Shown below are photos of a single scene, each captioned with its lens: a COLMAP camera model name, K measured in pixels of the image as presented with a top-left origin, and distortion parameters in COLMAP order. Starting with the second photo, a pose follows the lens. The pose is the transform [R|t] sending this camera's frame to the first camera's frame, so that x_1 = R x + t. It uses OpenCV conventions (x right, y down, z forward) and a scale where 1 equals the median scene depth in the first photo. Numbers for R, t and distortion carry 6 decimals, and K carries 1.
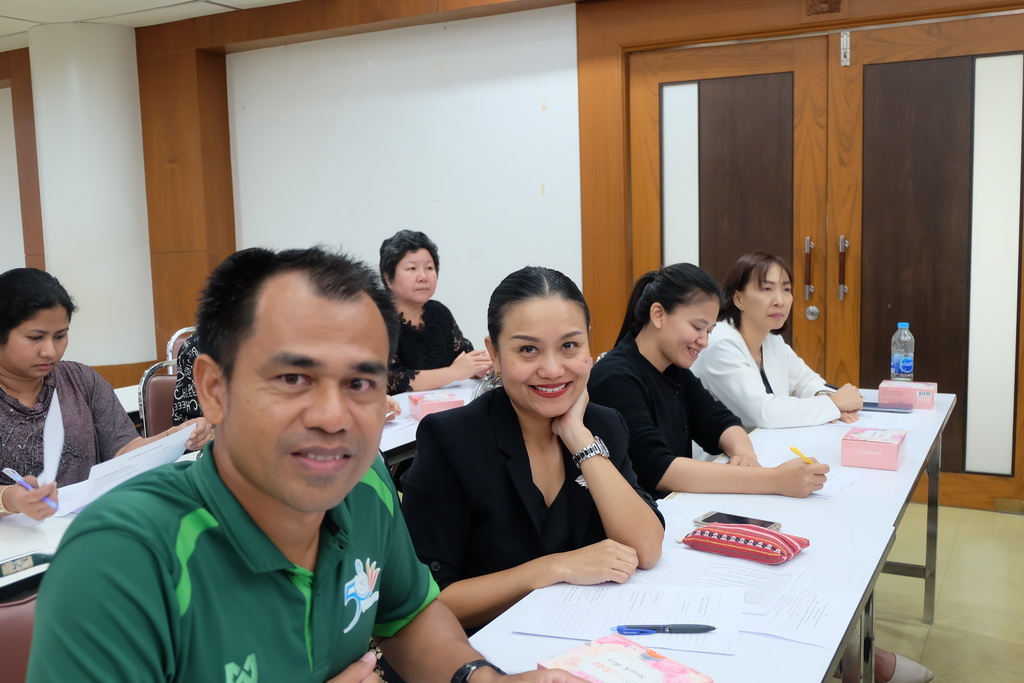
lens RADIAL K [[1004.1, 0, 510.0], [0, 1004.1, 345.1], [0, 0, 1]] dist [-0.025485, 0.000000]
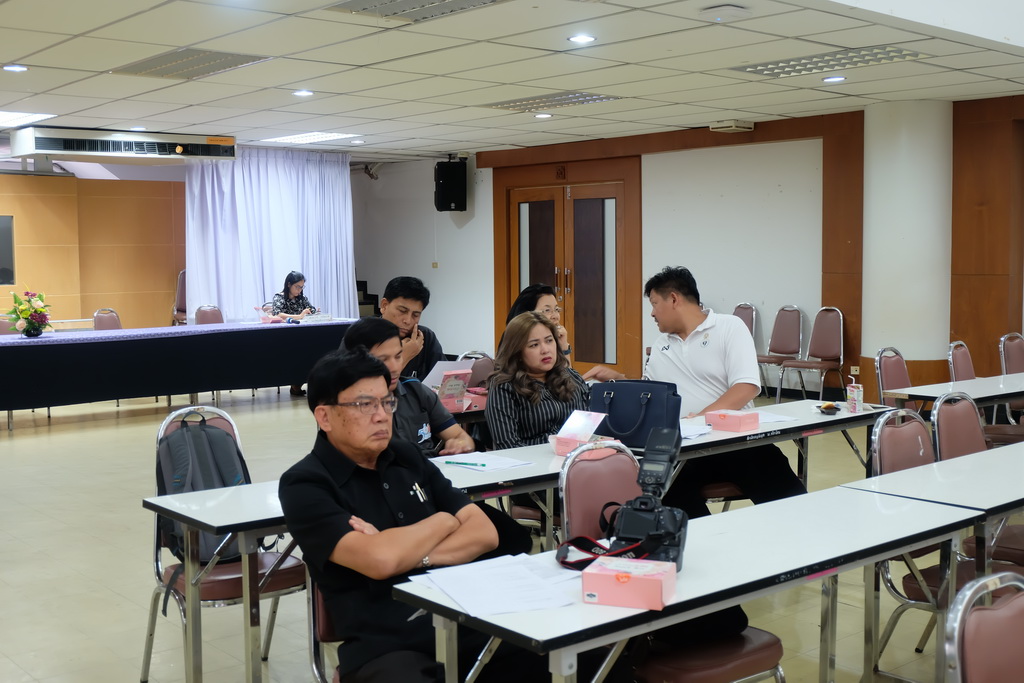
lens RADIAL K [[1233.1, 0, 509.8], [0, 1233.1, 341.2], [0, 0, 1]] dist [-0.047769, 0.000000]
pose [[0.937985, 0.043802, -0.343897, -0.474207], [-0.055234, 0.998197, -0.023512, 0.082721], [0.342247, 0.041049, 0.938713, -0.899284]]
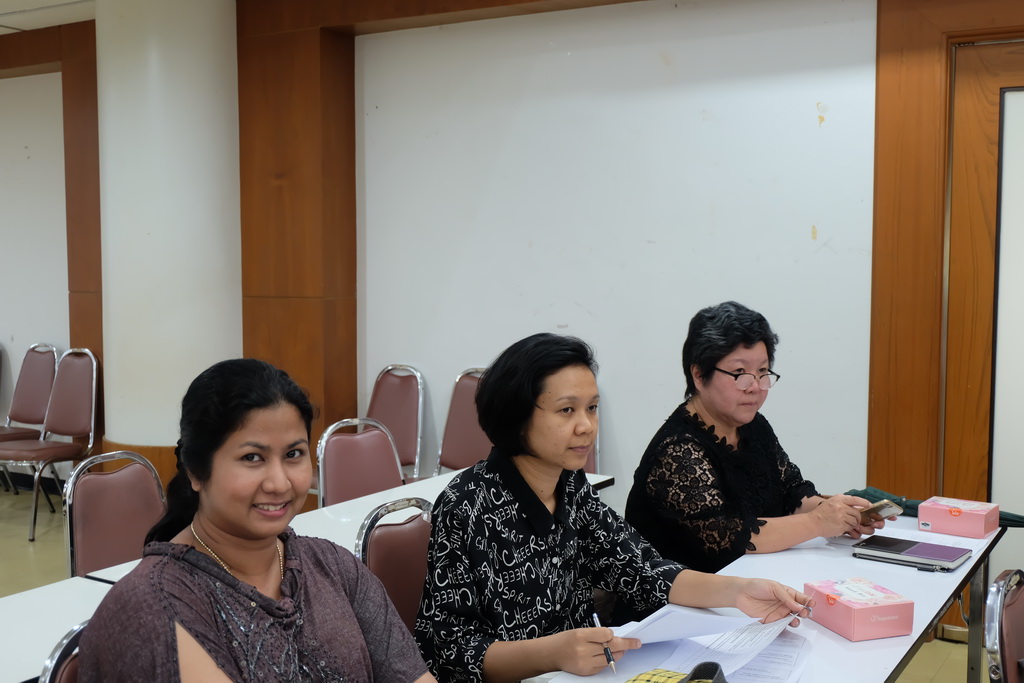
lens RADIAL K [[1178.1, 0, 521.1], [0, 1178.1, 345.3], [0, 0, 1]] dist [0.000857, 0.000000]
pose [[0.998866, 0.030641, -0.036443, -0.161648], [-0.031965, 0.998829, -0.036308, -0.041731], [0.035288, 0.037432, 0.998676, 0.175587]]
